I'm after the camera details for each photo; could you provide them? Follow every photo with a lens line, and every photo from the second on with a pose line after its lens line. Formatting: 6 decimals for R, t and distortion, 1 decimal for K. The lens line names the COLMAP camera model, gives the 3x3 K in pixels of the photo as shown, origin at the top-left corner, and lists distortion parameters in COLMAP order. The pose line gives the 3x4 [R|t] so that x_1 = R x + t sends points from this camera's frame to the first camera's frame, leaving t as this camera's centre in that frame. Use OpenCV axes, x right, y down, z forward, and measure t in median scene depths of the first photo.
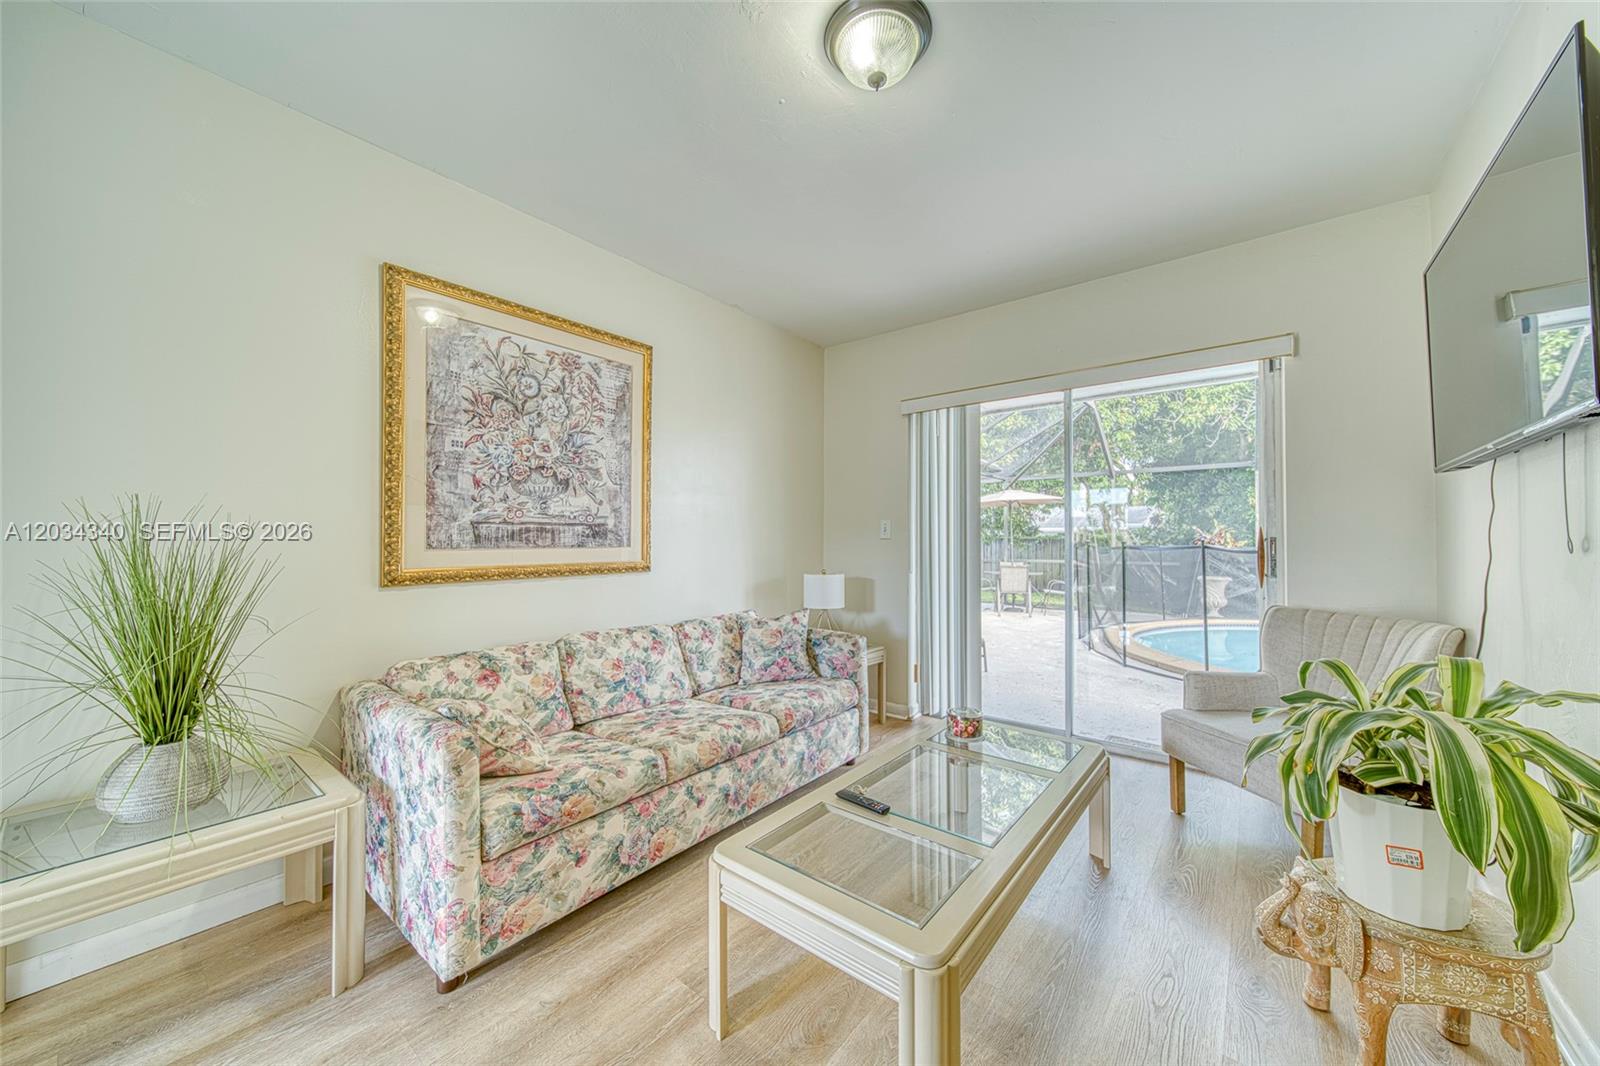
lens RADIAL K [[568.6, 0, 800.0], [0, 568.6, 533.0], [0, 0, 1]] dist [-0.000451, 0.000068]
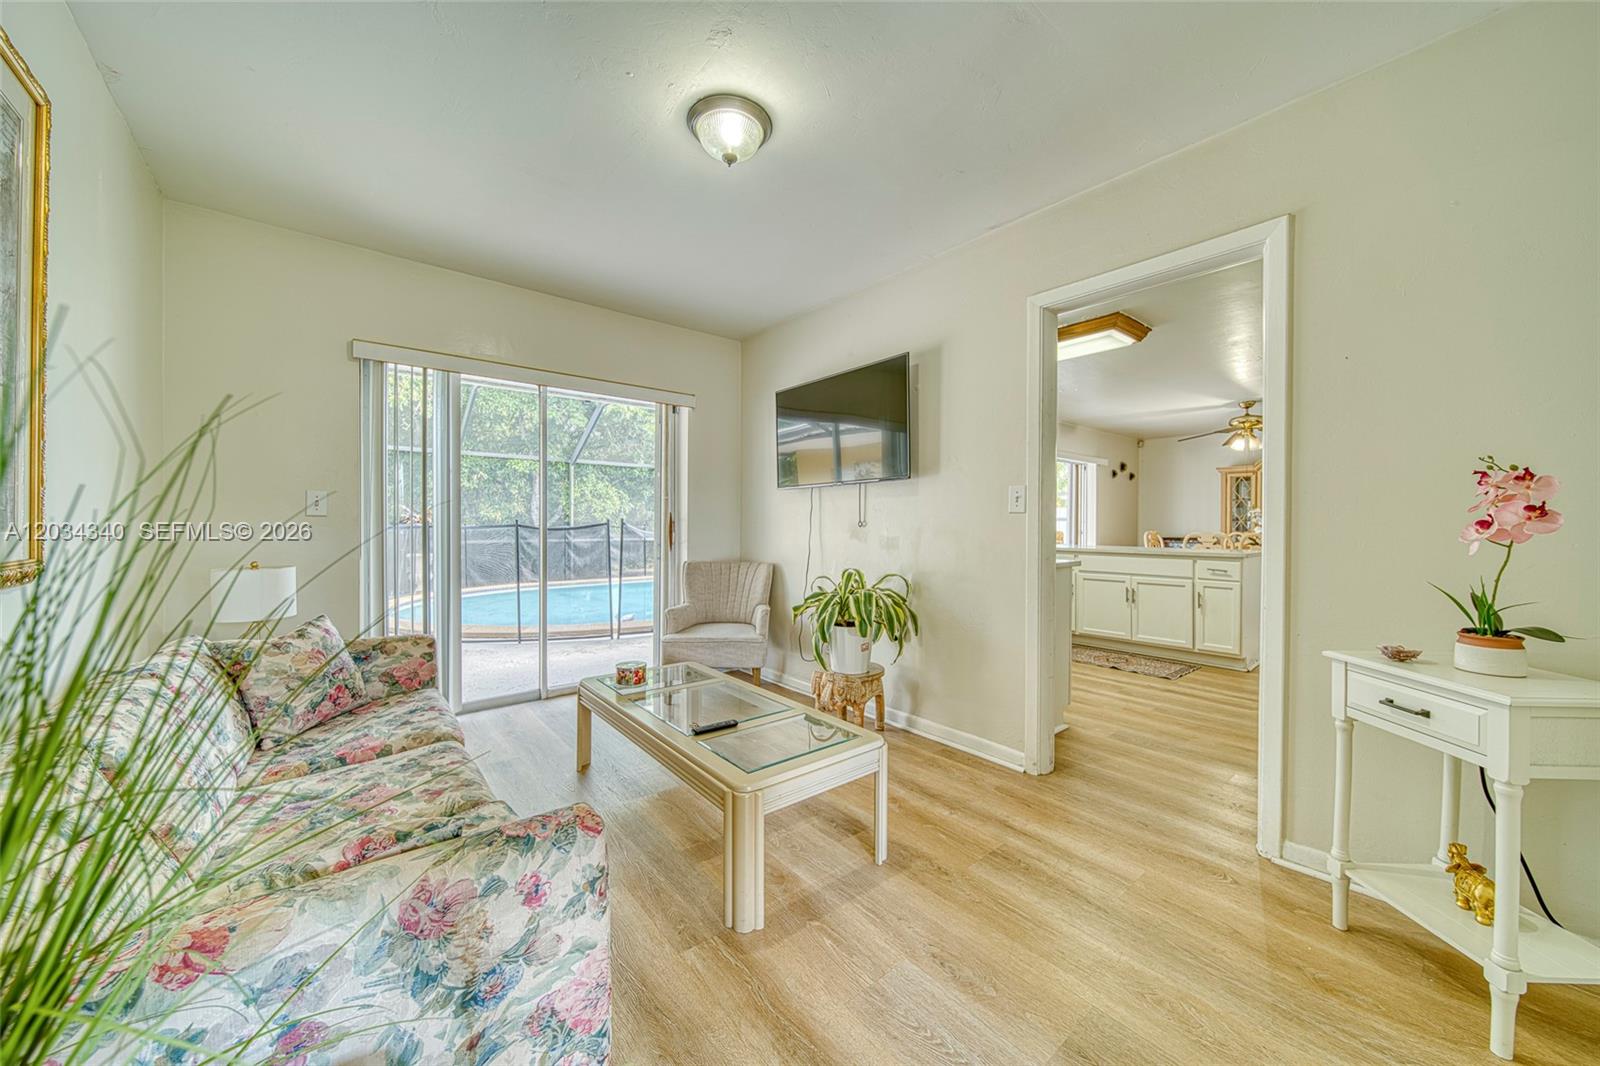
lens RADIAL K [[568.6, 0, 800.0], [0, 568.6, 533.0], [0, 0, 1]] dist [-0.000451, 0.000068]
pose [[0.198739, -0.013158, 0.979964, -0.696632], [-0.020942, 0.999625, 0.017669, 0.009383], [-0.979829, -0.024034, 0.198389, 0.365986]]
